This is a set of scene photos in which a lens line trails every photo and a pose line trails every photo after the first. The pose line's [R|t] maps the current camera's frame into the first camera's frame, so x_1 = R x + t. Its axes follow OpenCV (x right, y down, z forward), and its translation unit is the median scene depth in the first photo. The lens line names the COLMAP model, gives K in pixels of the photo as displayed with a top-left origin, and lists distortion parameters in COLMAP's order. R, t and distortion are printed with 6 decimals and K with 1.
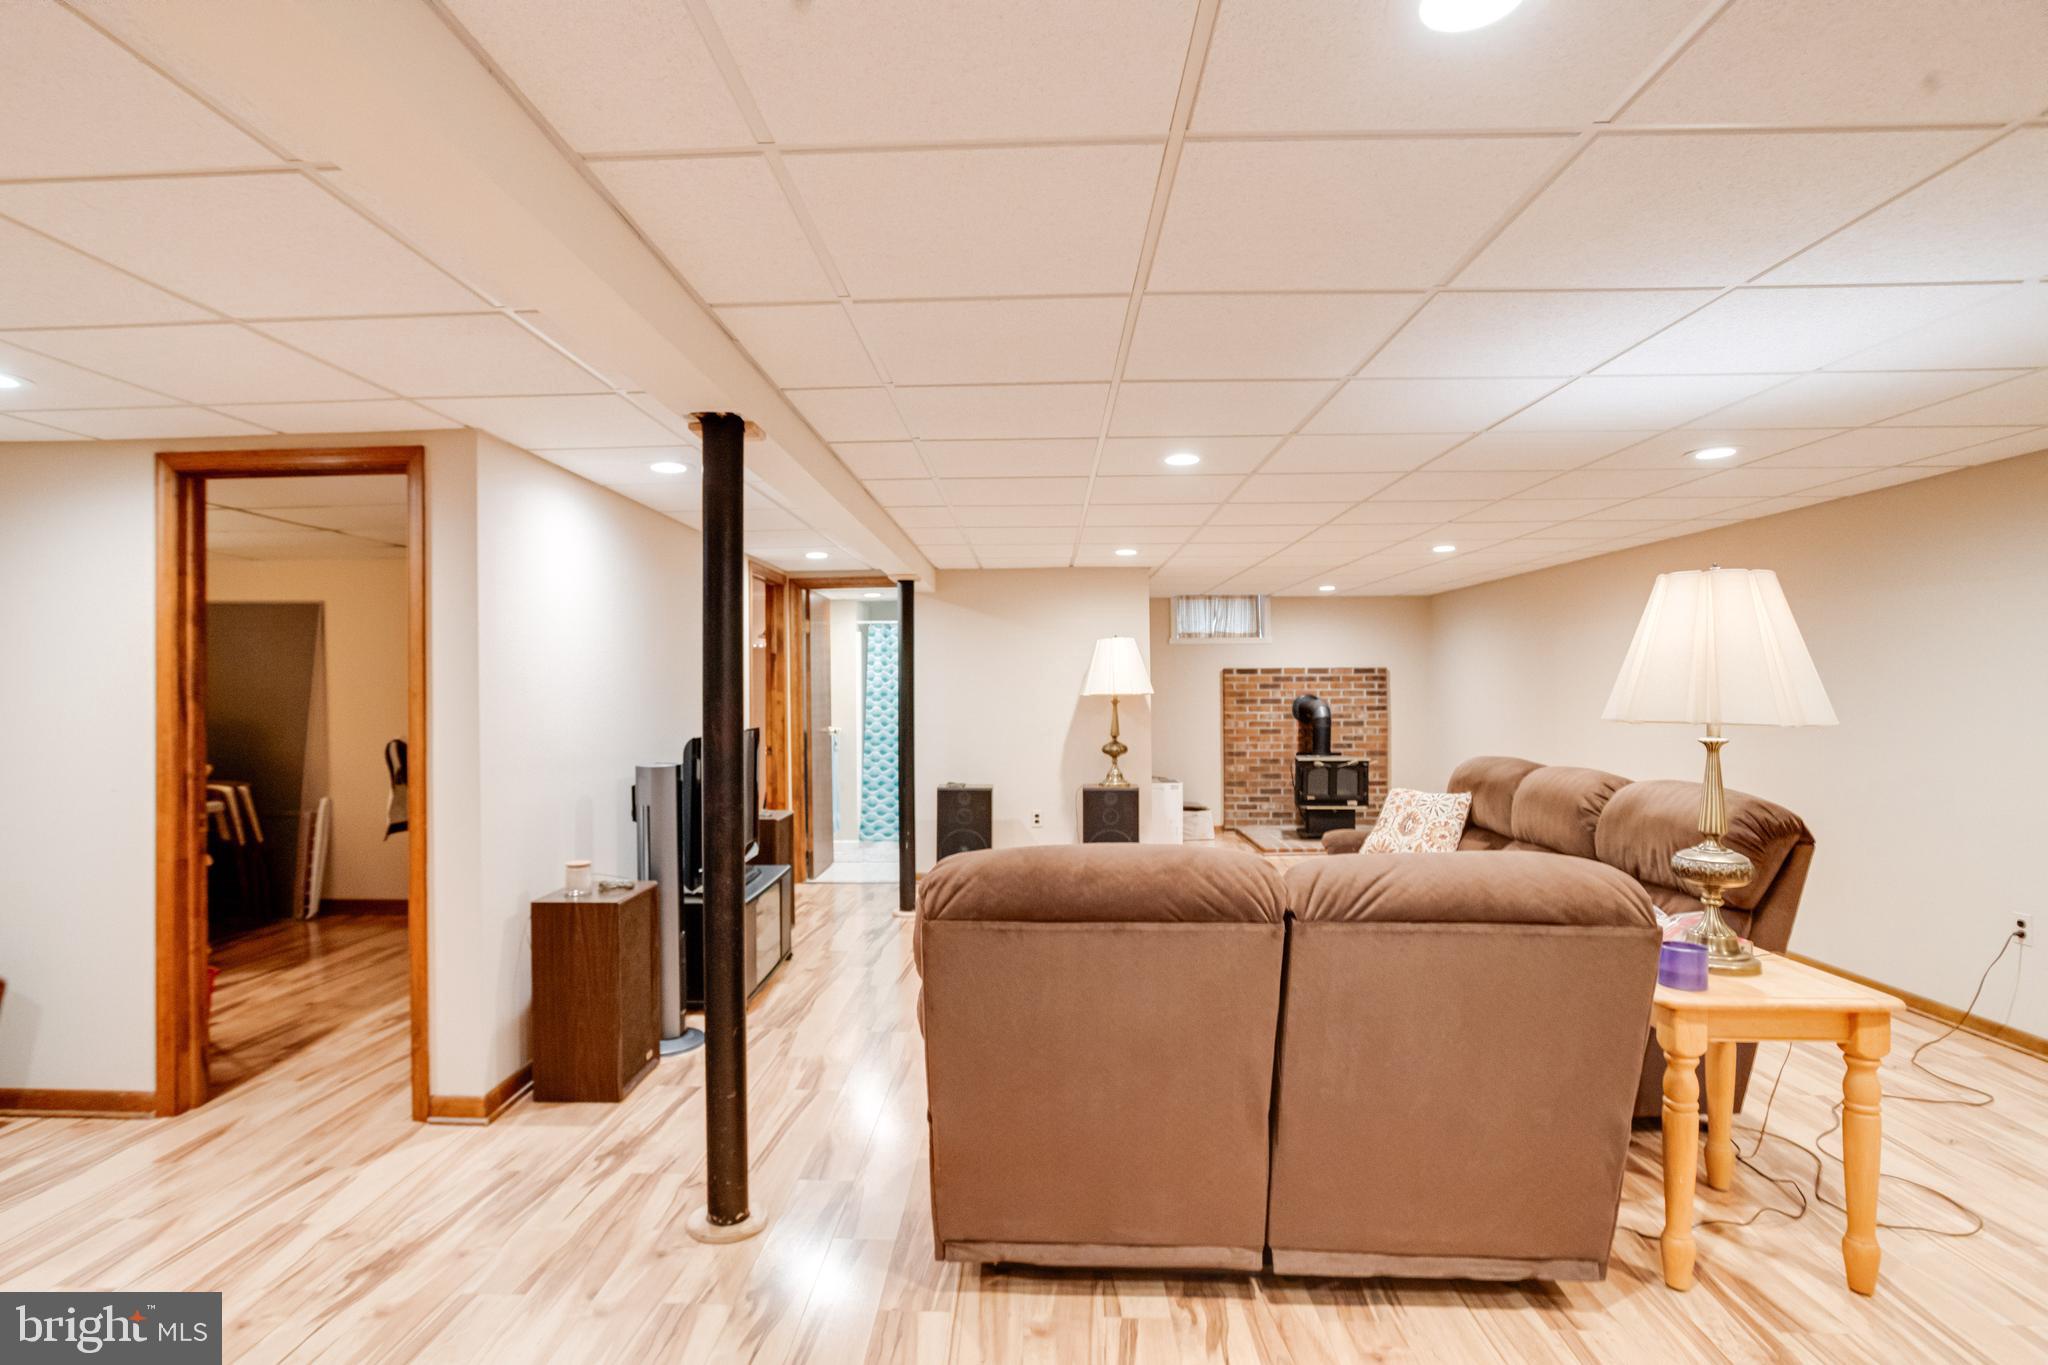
lens RADIAL K [[1034.0, 0, 1011.1], [0, 1034.0, 678.0], [0, 0, 1]] dist [-0.031785, 0.007568]
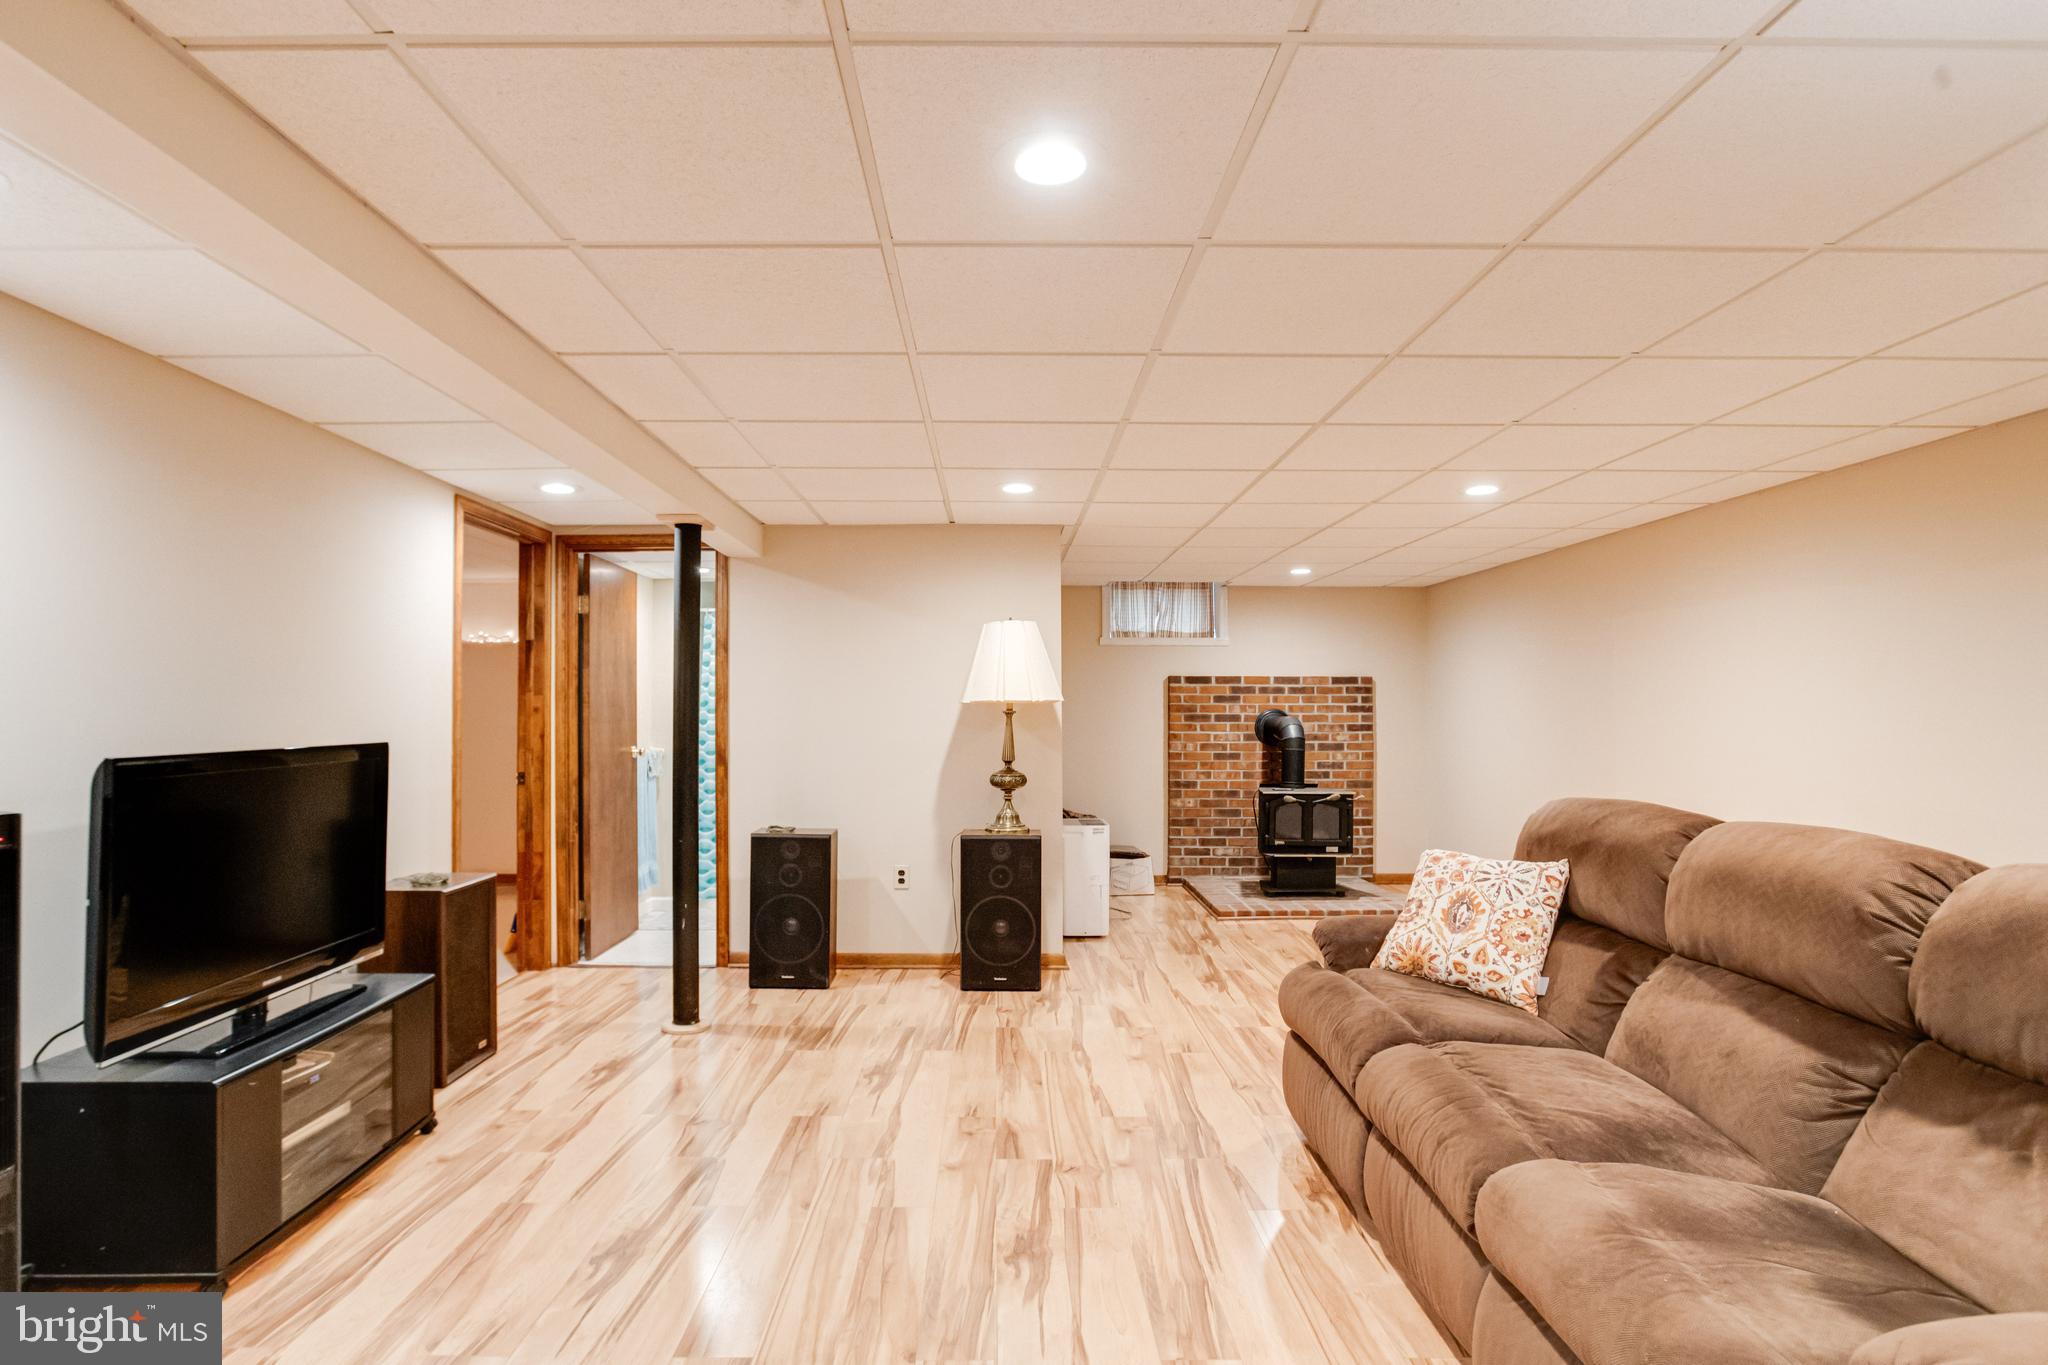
lens RADIAL K [[1034.0, 0, 1000.6], [0, 1034.0, 687.8], [0, 0, 1]] dist [-0.031785, 0.007568]
pose [[0.999420, 0.008152, 0.033070, 0.088356], [-0.007711, 0.999880, -0.013460, 0.019616], [-0.033176, 0.013197, 0.999362, 0.368607]]
